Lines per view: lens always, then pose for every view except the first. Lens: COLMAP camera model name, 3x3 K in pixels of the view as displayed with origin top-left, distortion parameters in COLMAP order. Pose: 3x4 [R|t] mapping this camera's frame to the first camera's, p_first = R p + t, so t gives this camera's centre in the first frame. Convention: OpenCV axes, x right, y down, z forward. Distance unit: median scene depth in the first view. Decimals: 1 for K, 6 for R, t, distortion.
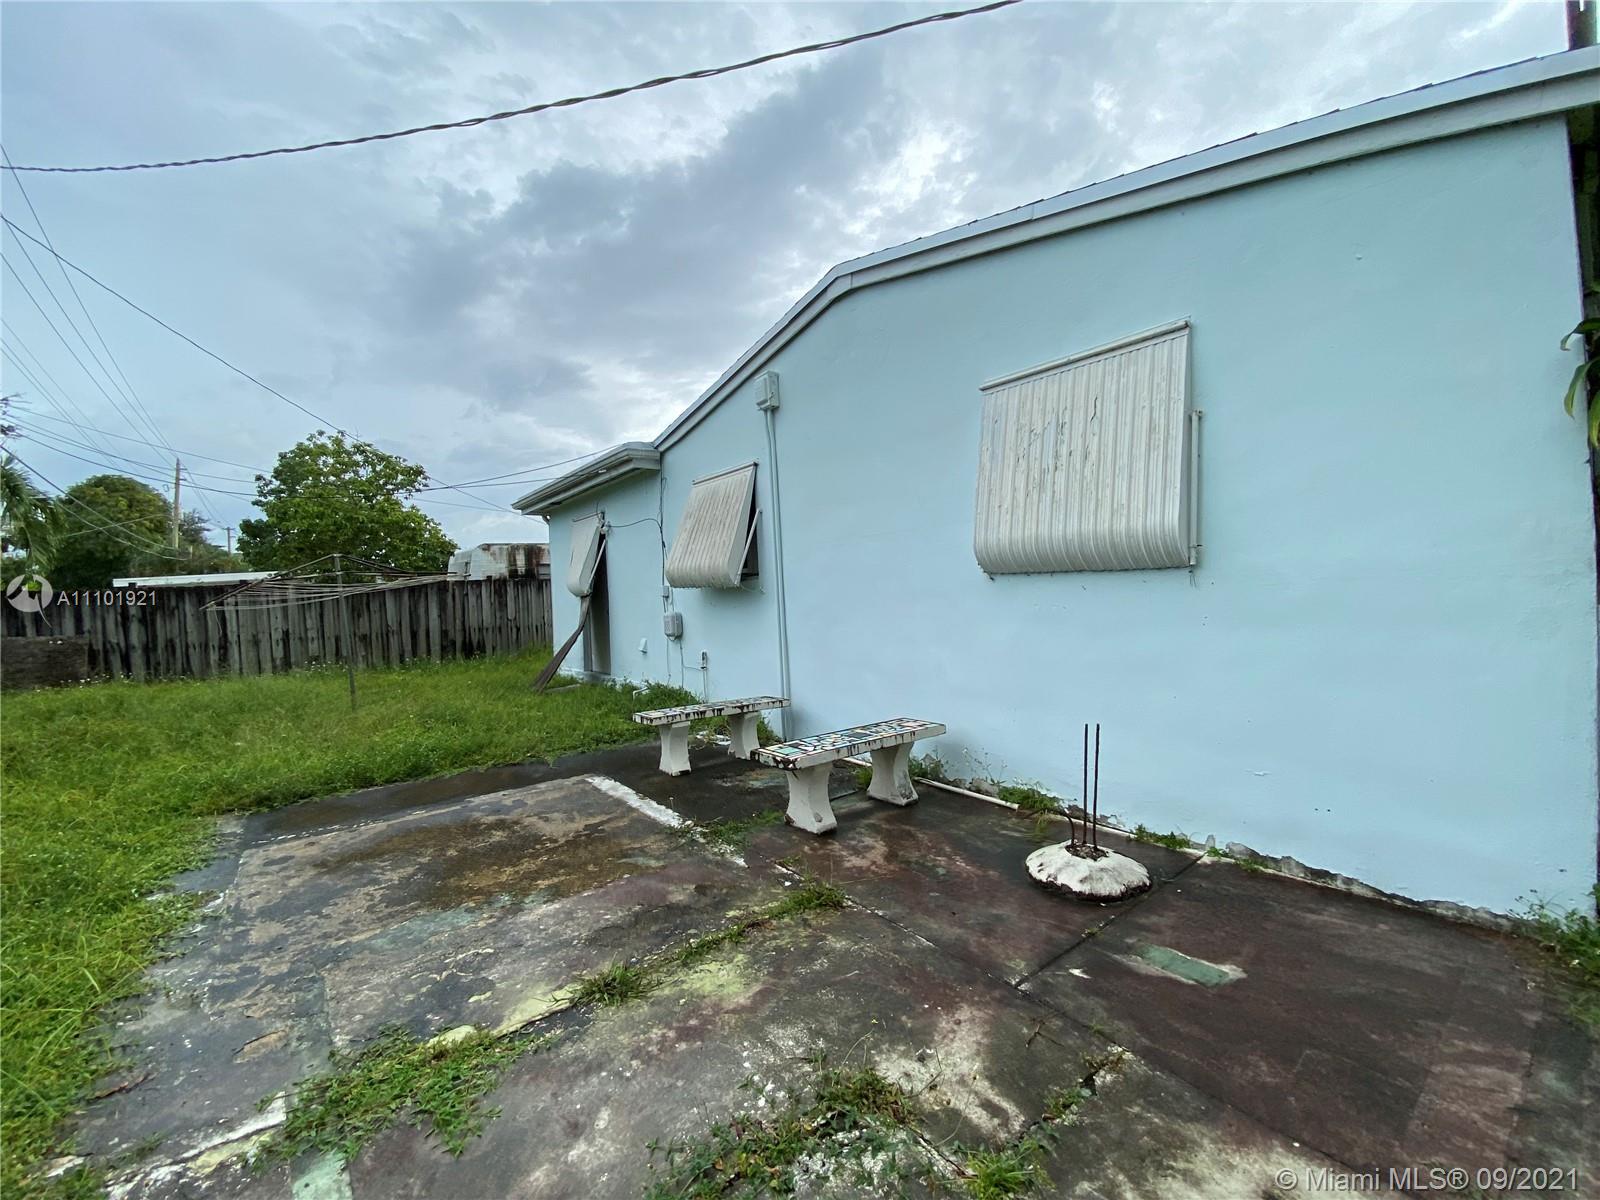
lens RADIAL K [[638.4, 0, 803.1], [0, 638.4, 598.5], [0, 0, 1]] dist [0.013573, -0.016313]
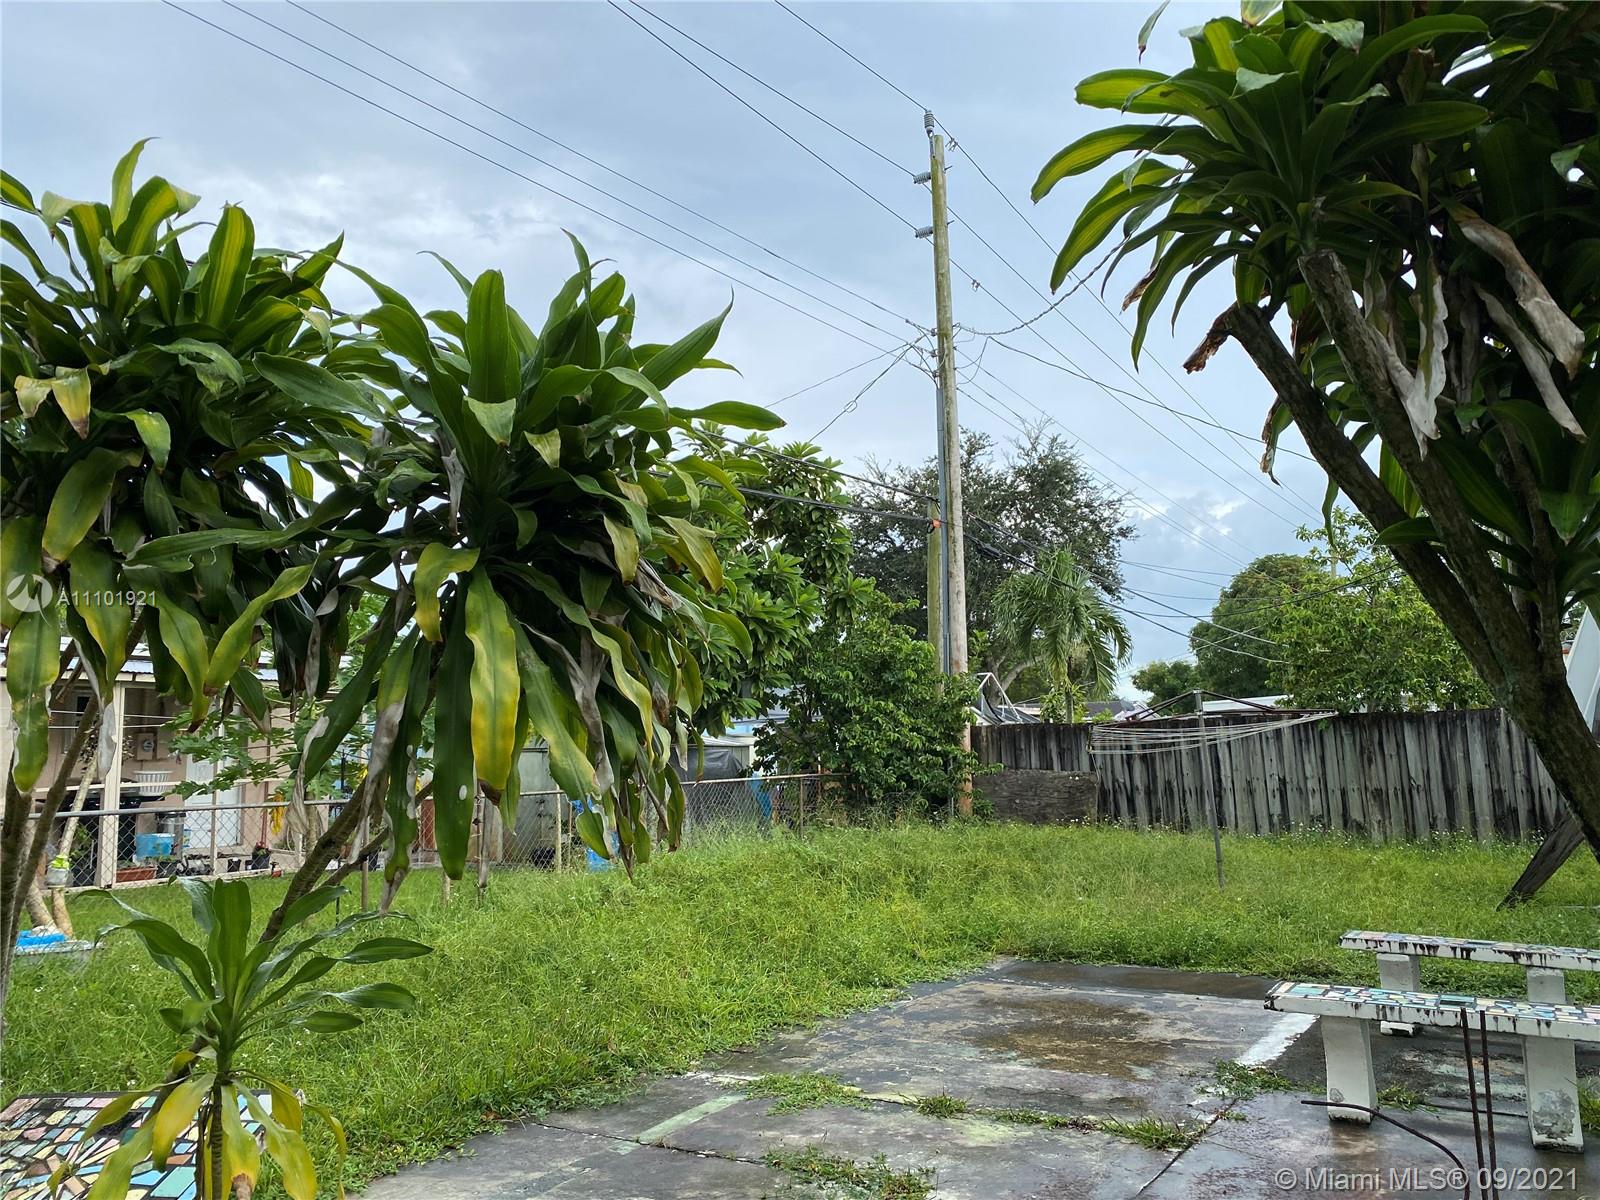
lens RADIAL K [[1204.6, 0, 800.0], [0, 1204.6, 600.0], [0, 0, 1]] dist [-0.014492, -0.001982]
pose [[0.323162, -0.086988, -0.942337, 0.488452], [-0.006631, 0.995534, -0.094173, -0.029082], [0.946321, 0.036682, 0.321142, 0.006288]]
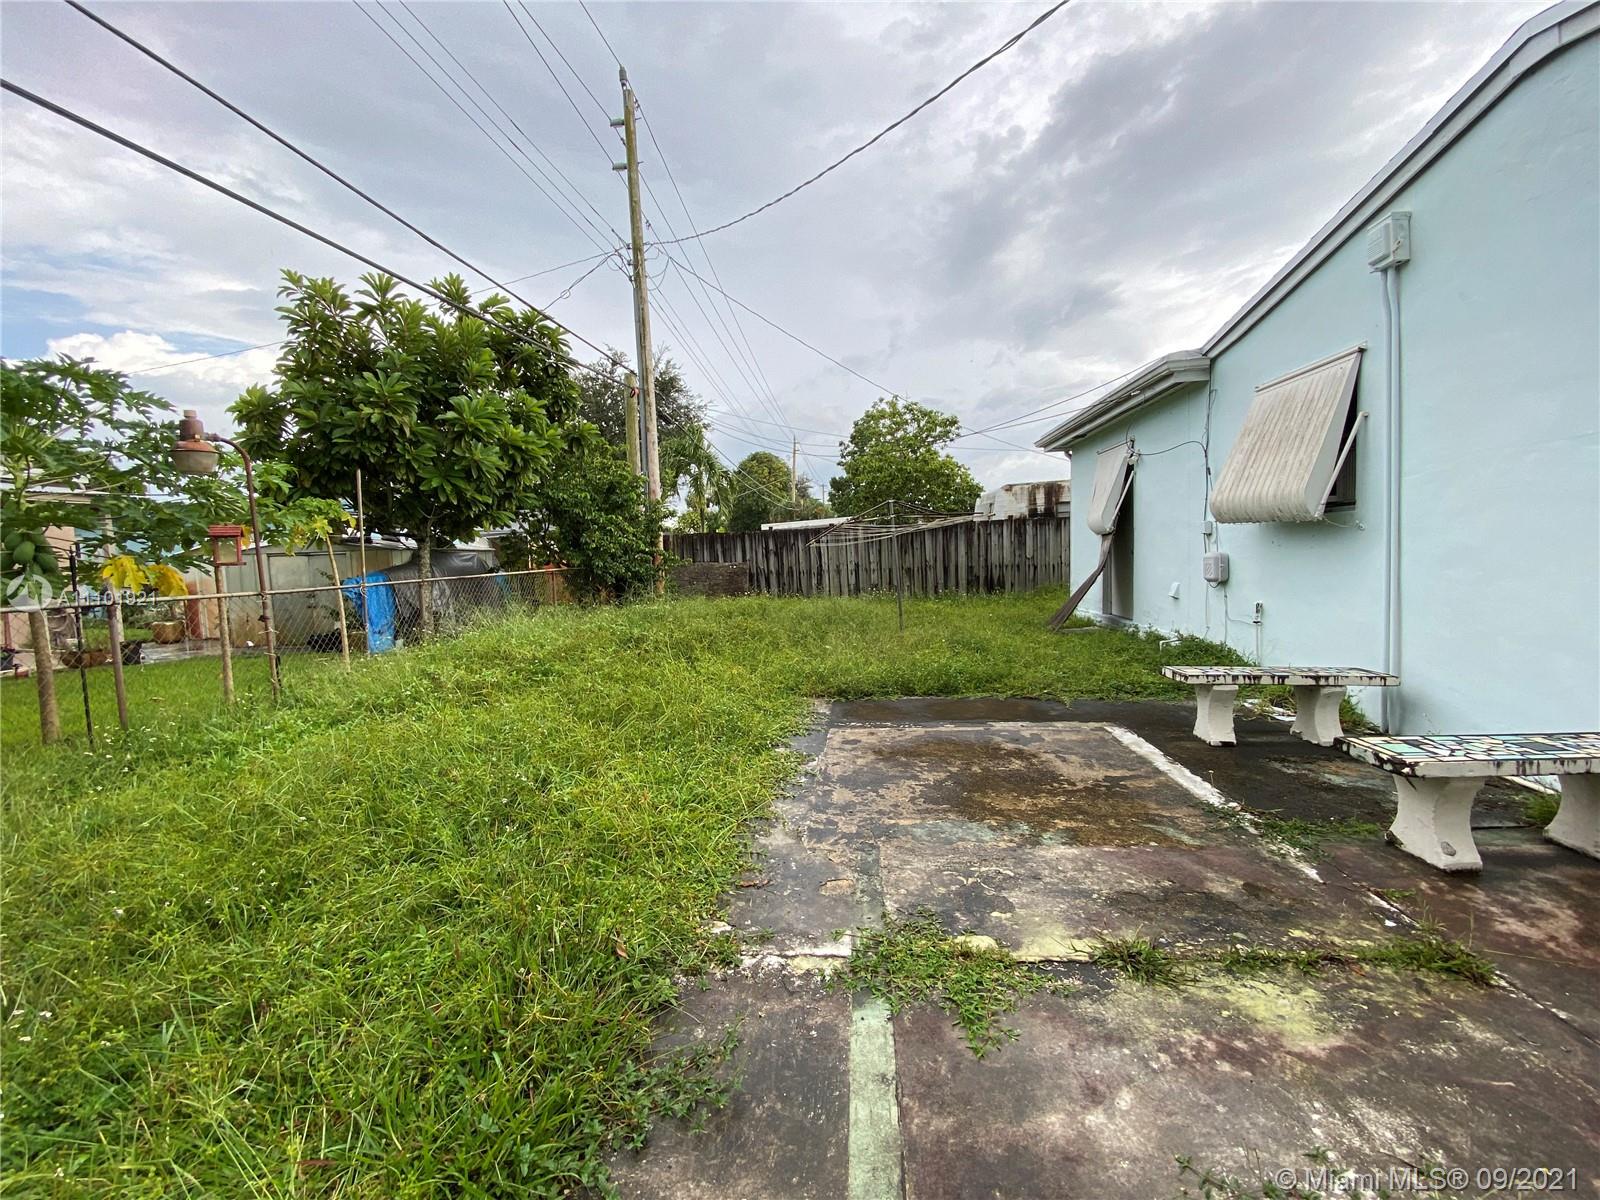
lens RADIAL K [[638.4, 0, 803.1], [0, 638.4, 598.5], [0, 0, 1]] dist [0.013573, -0.016313]
pose [[0.722144, 0.064398, -0.688739, -0.015935], [-0.000361, 0.995692, 0.092720, 0.004201], [0.691743, -0.066708, 0.719056, 0.018521]]
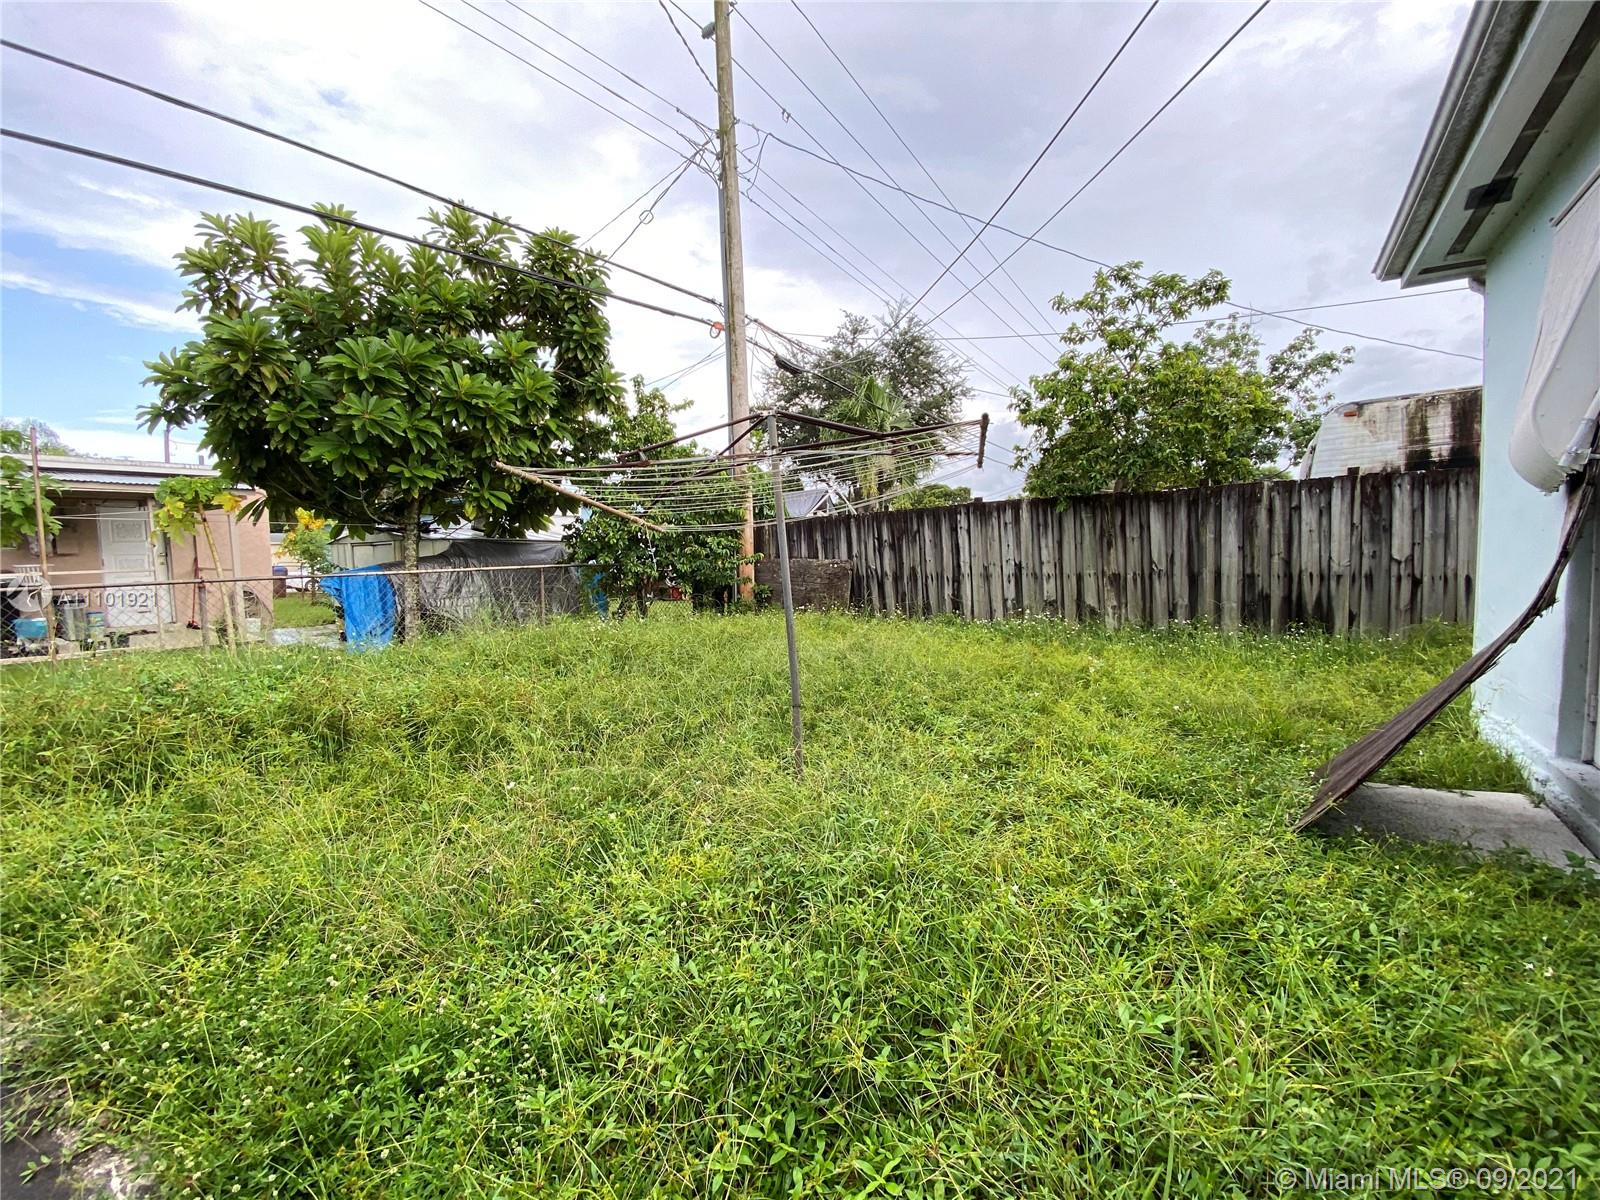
lens RADIAL K [[647.0, 0, 792.2], [0, 647.0, 604.6], [0, 0, 1]] dist [0.022584, -0.036296]
pose [[0.275800, 0.102281, -0.955758, -0.215597], [0.003224, 0.994219, 0.107327, 0.022288], [0.961210, -0.032683, 0.273876, 0.743538]]
